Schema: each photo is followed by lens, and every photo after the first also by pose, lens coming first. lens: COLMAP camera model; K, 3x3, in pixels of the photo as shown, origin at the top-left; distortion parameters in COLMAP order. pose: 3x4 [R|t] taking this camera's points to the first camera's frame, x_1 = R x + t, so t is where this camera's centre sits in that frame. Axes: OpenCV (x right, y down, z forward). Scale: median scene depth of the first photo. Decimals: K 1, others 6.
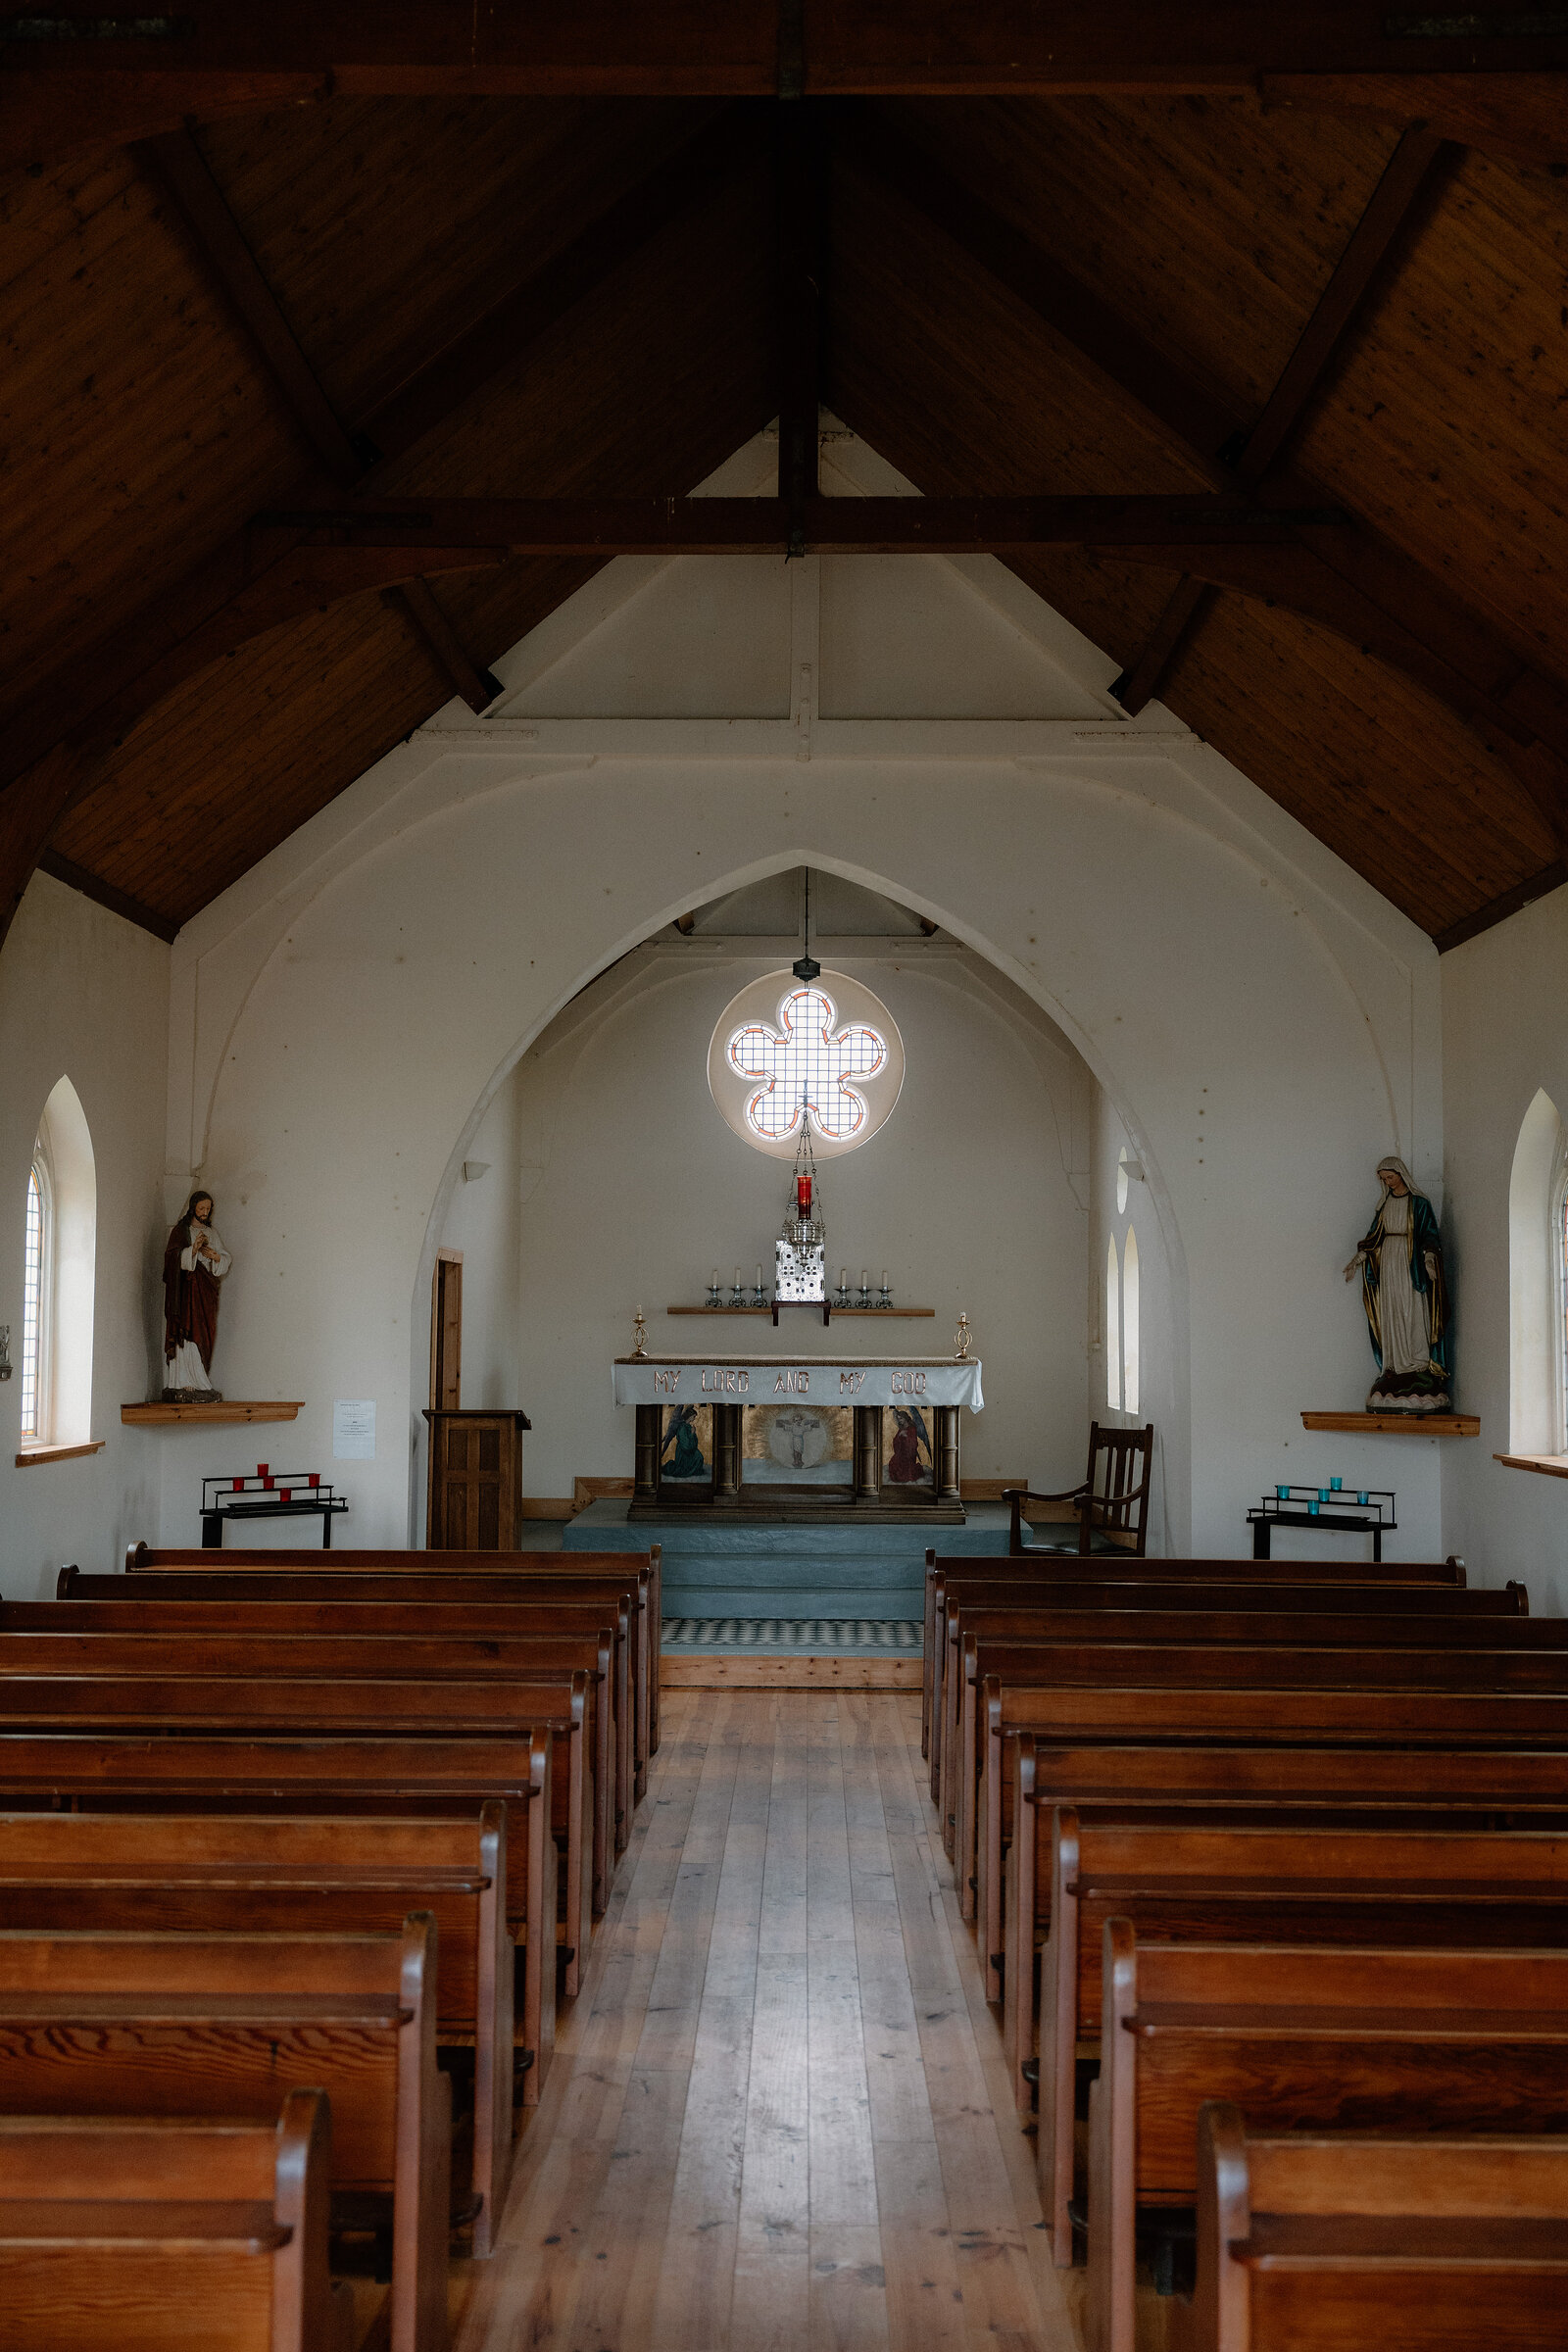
lens RADIAL K [[2152.4, 0, 773.7], [0, 2152.4, 1188.0], [0, 0, 1]] dist [0.014148, 0.000000]
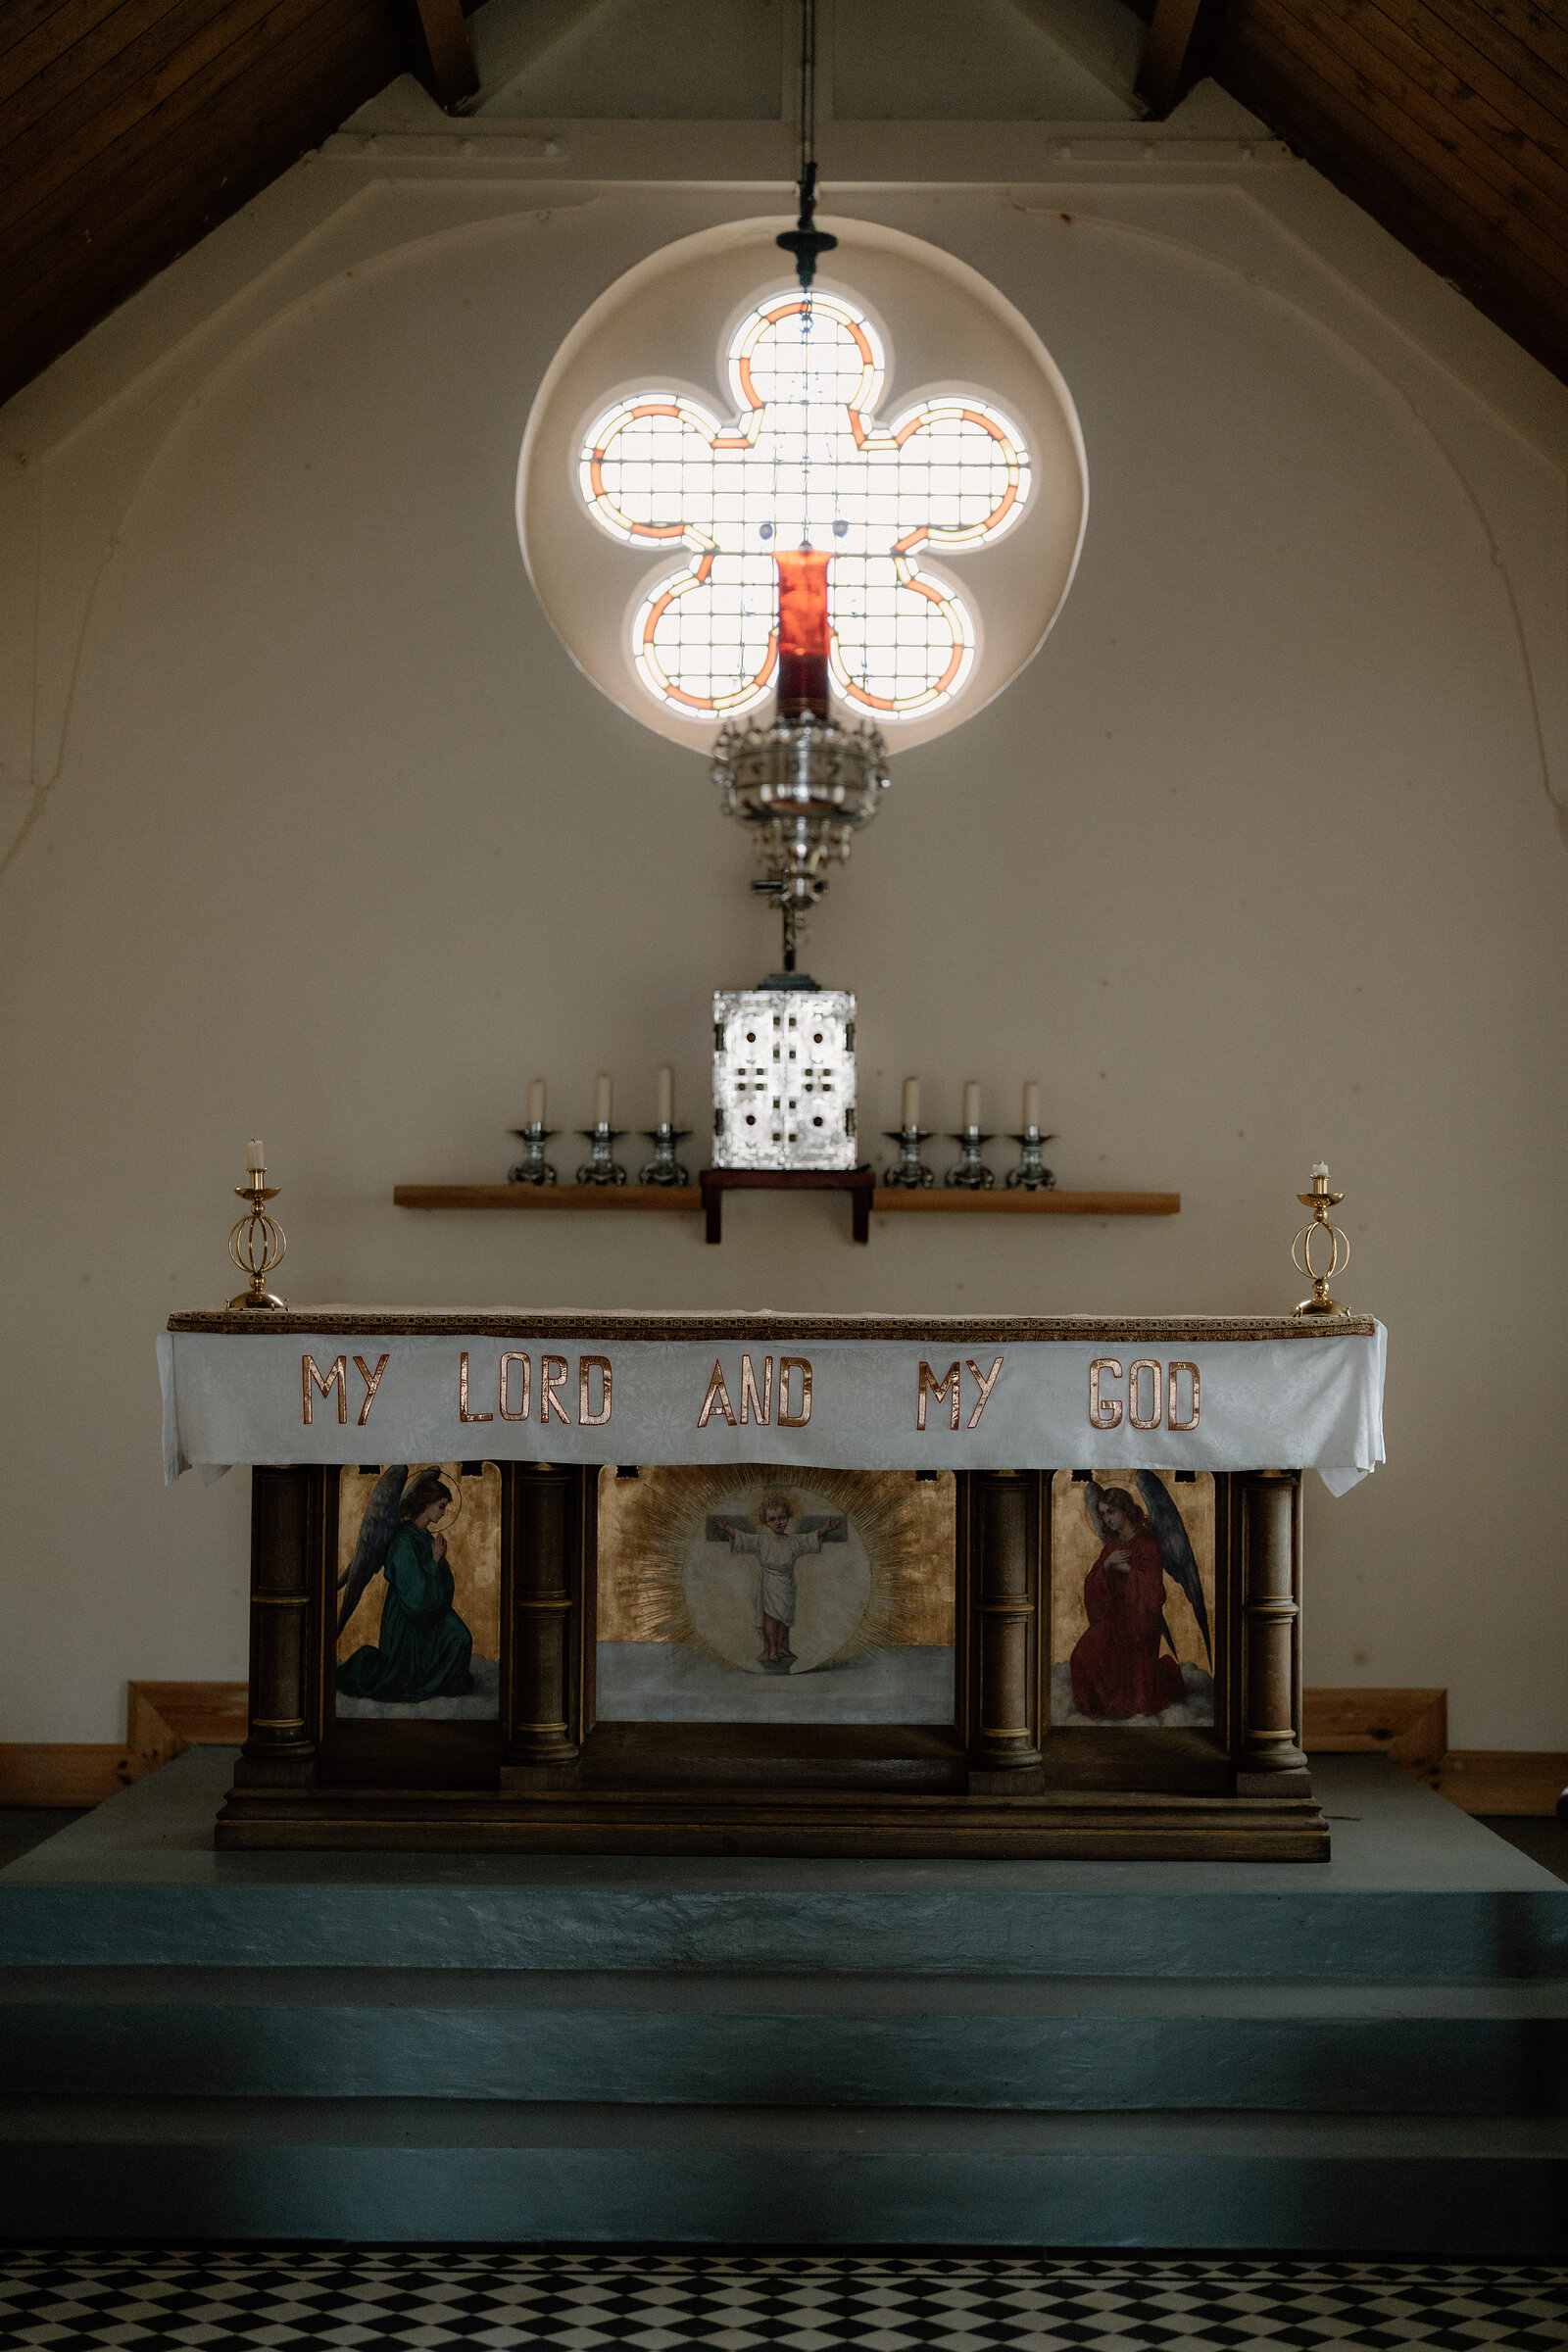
lens RADIAL K [[3639.0, 0, 785.2], [0, 3639.0, 1180.2], [0, 0, 1]] dist [0.016329, 0.000000]
pose [[0.999908, 0.001861, 0.013448, 0.006580], [-0.002071, 0.999876, 0.015581, 0.064184], [-0.013418, -0.015607, 0.999788, 0.598071]]
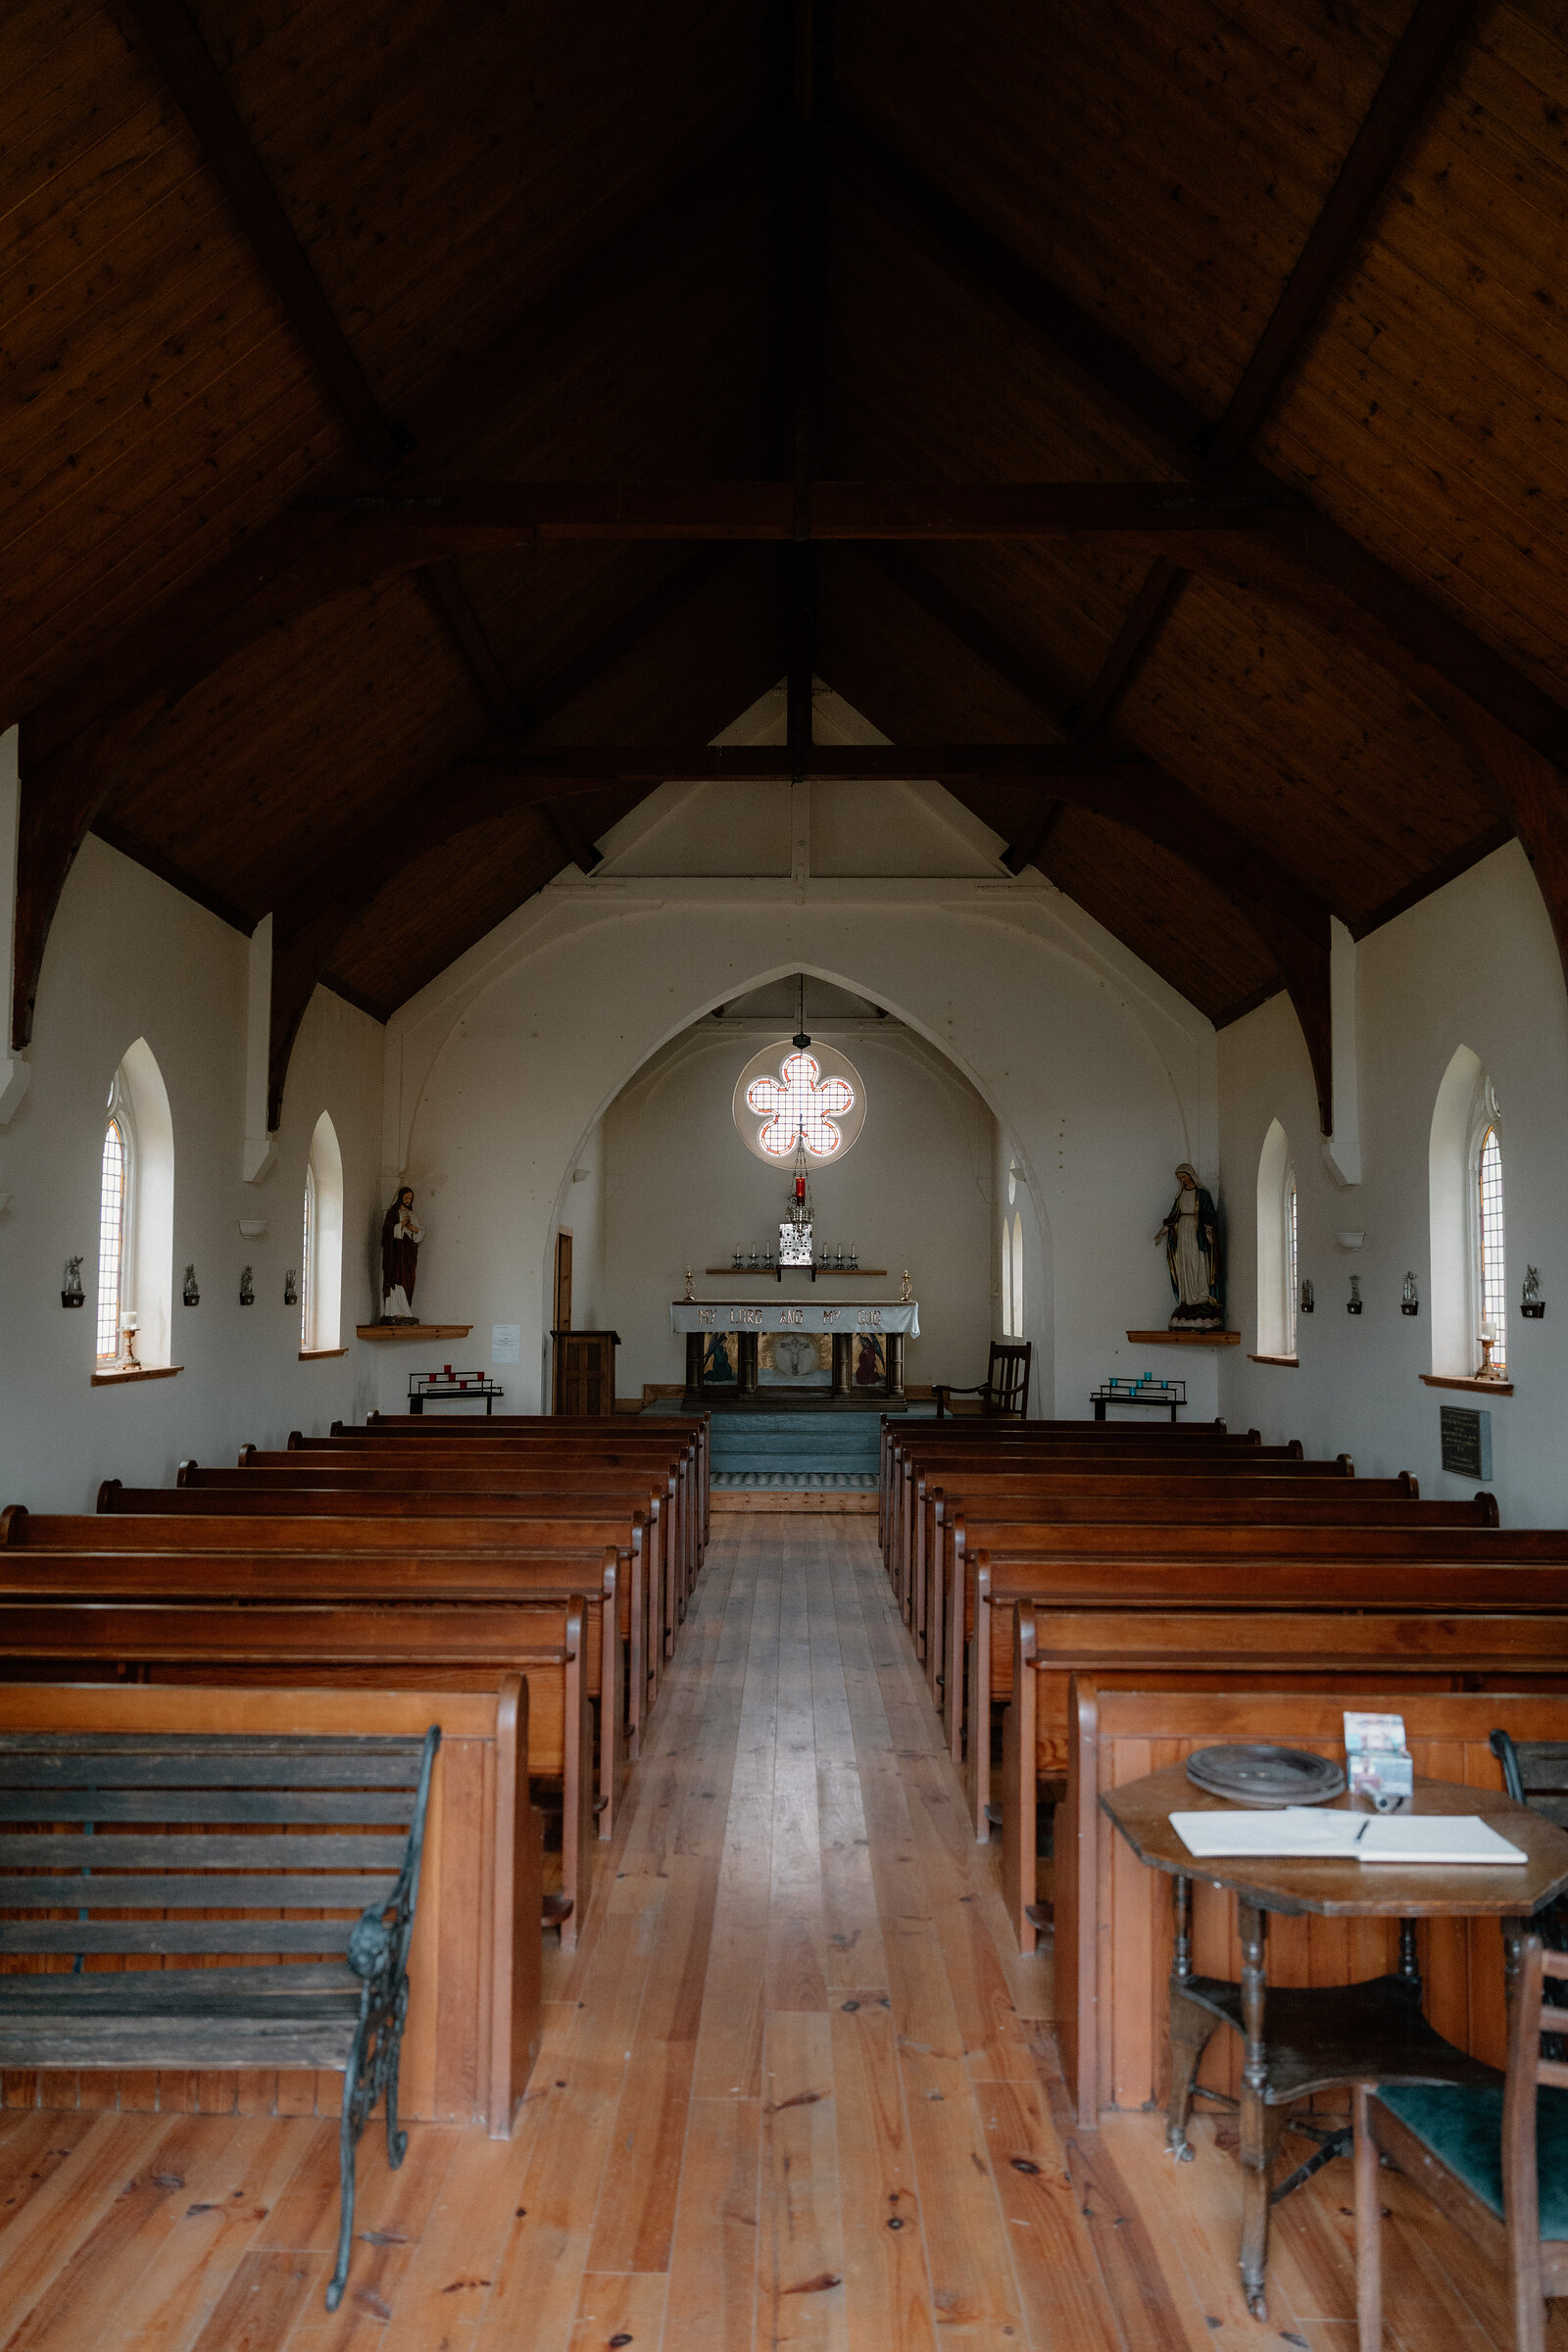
lens RADIAL K [[1561.3, 0, 775.2], [0, 1561.3, 1184.4], [0, 0, 1]] dist [-0.003117, 0.009250]
pose [[0.999996, -0.000918, 0.002846, -0.006973], [0.000942, 0.999964, -0.008379, 0.008803], [-0.002839, 0.008382, 0.999961, -0.103205]]
